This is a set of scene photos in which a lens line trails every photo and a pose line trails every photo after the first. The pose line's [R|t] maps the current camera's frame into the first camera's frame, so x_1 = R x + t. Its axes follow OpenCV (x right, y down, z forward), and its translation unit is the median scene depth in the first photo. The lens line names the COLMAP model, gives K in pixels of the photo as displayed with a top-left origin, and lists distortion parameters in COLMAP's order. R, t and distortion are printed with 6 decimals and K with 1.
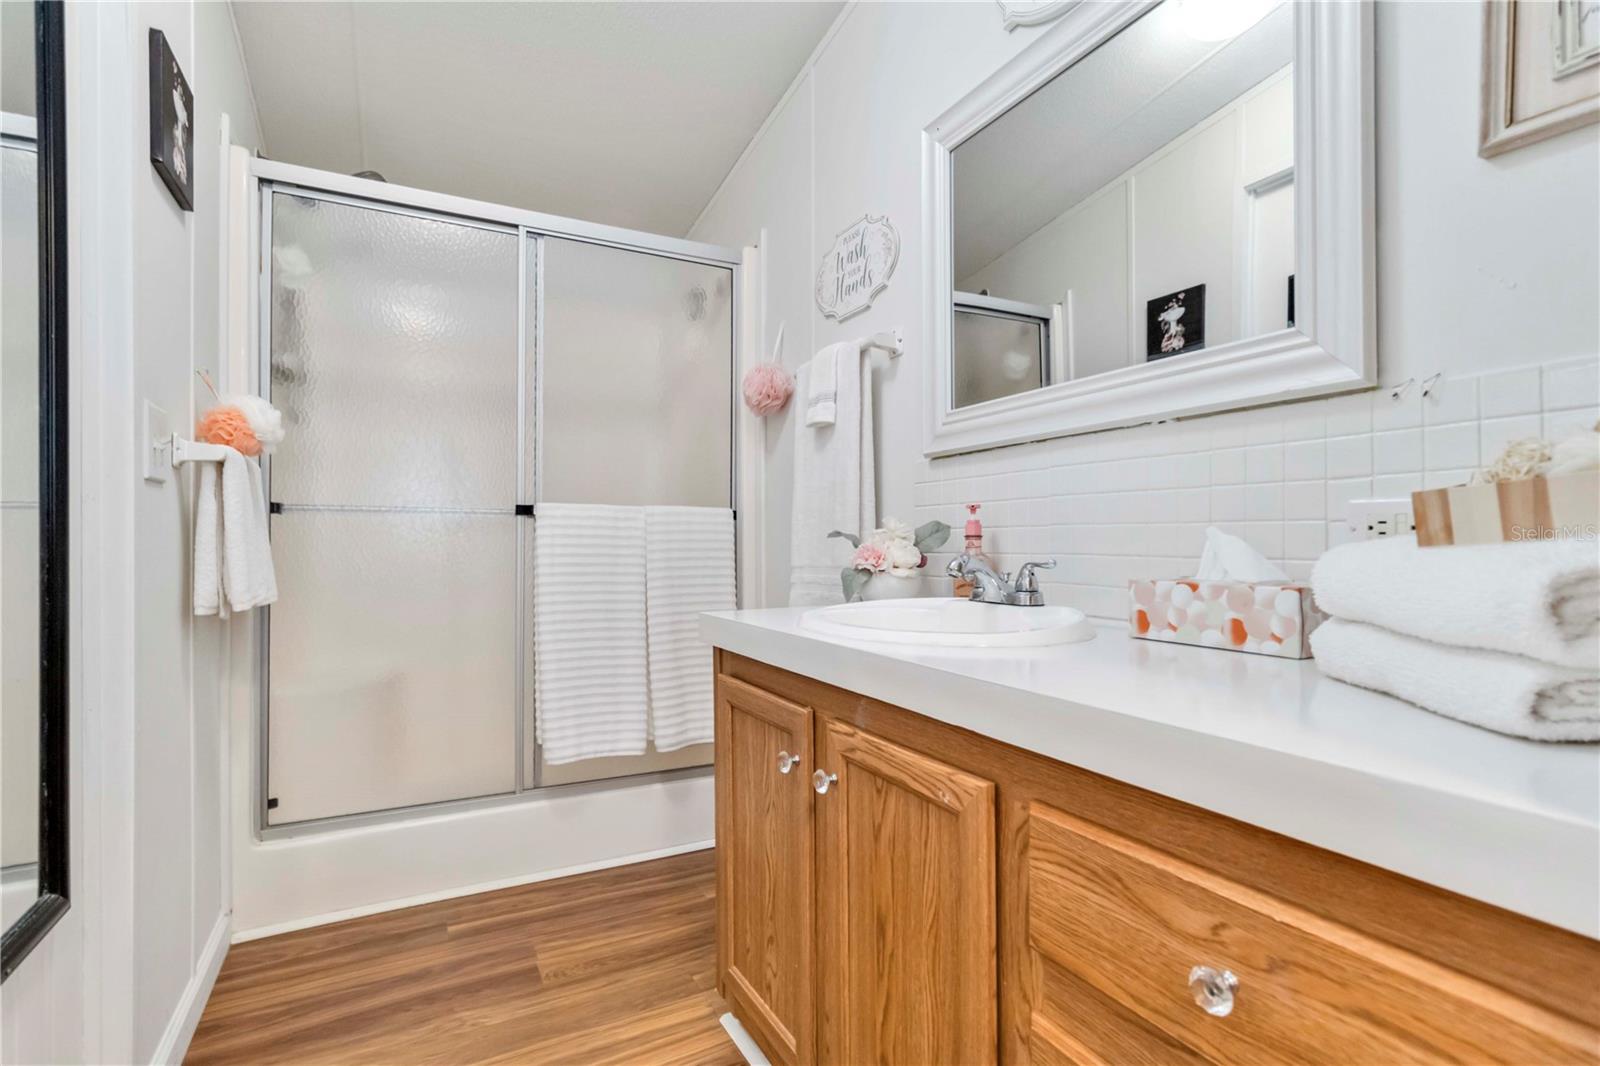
lens RADIAL K [[762.2, 0, 800.7], [0, 762.2, 533.6], [0, 0, 1]] dist [0.001477, 0.003831]
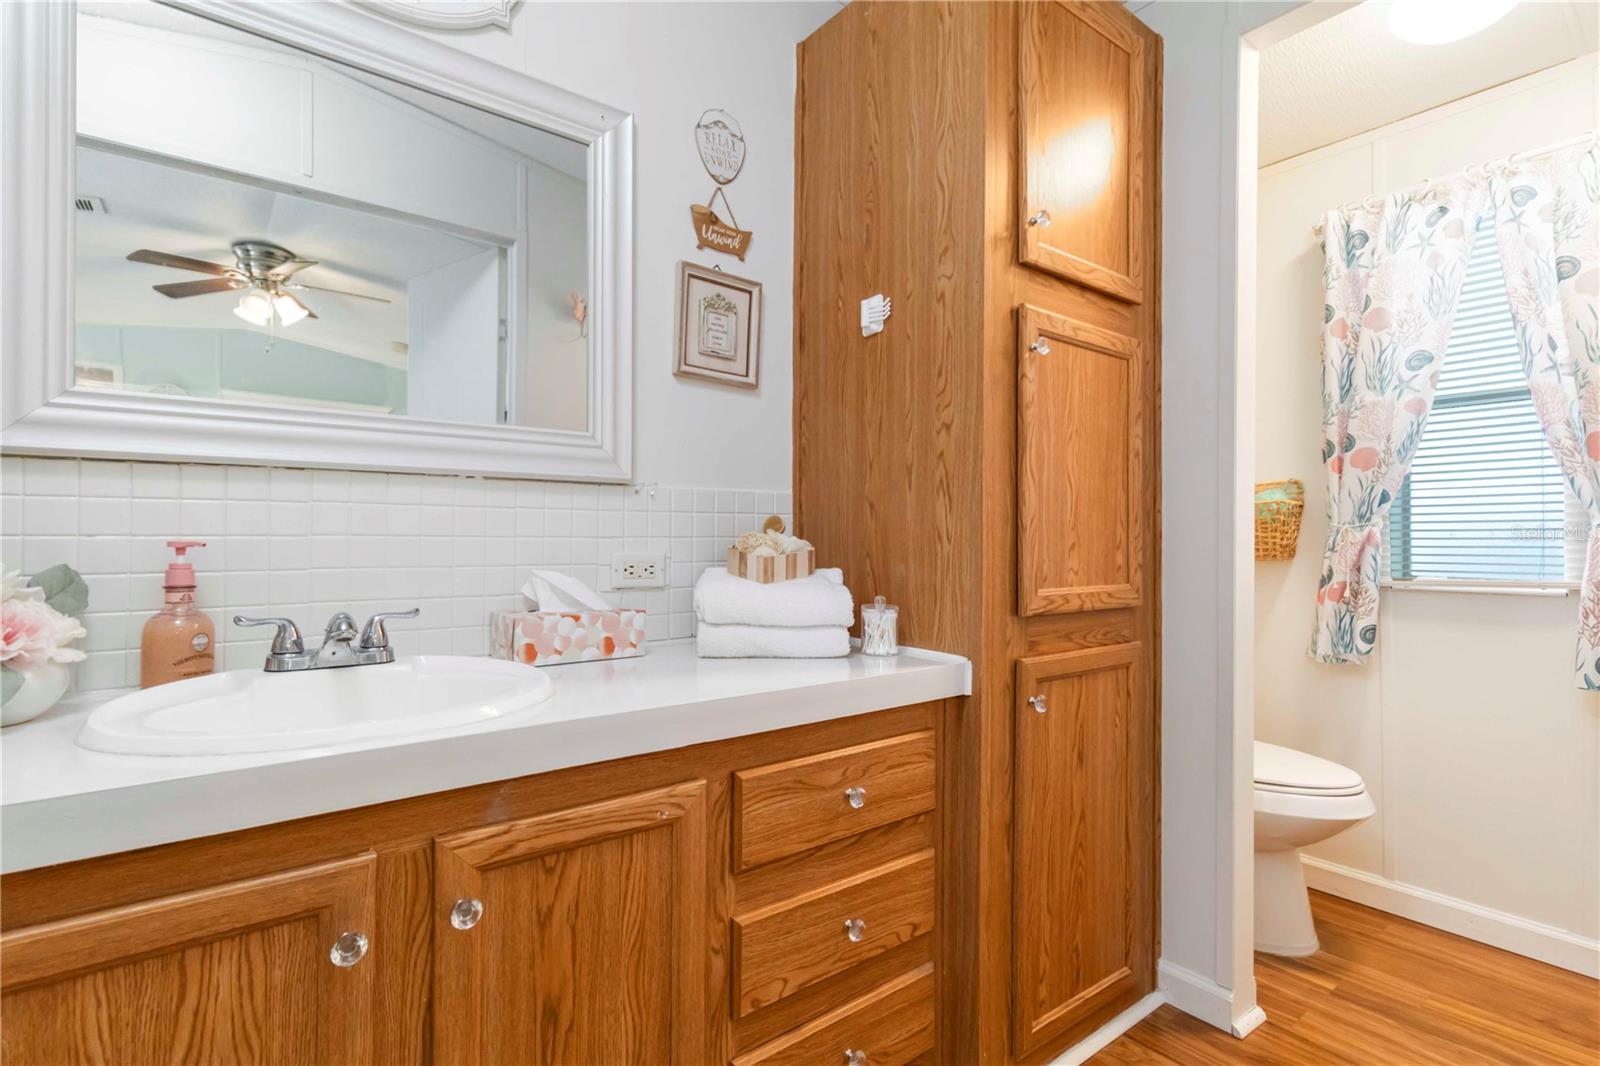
lens RADIAL K [[762.2, 0, 802.9], [0, 762.2, 536.9], [0, 0, 1]] dist [0.001477, 0.003831]
pose [[-0.173806, 0.008051, 0.984747, -0.896114], [-0.008985, 0.999912, -0.009761, -0.064292], [-0.984739, -0.010544, -0.173719, 0.886655]]
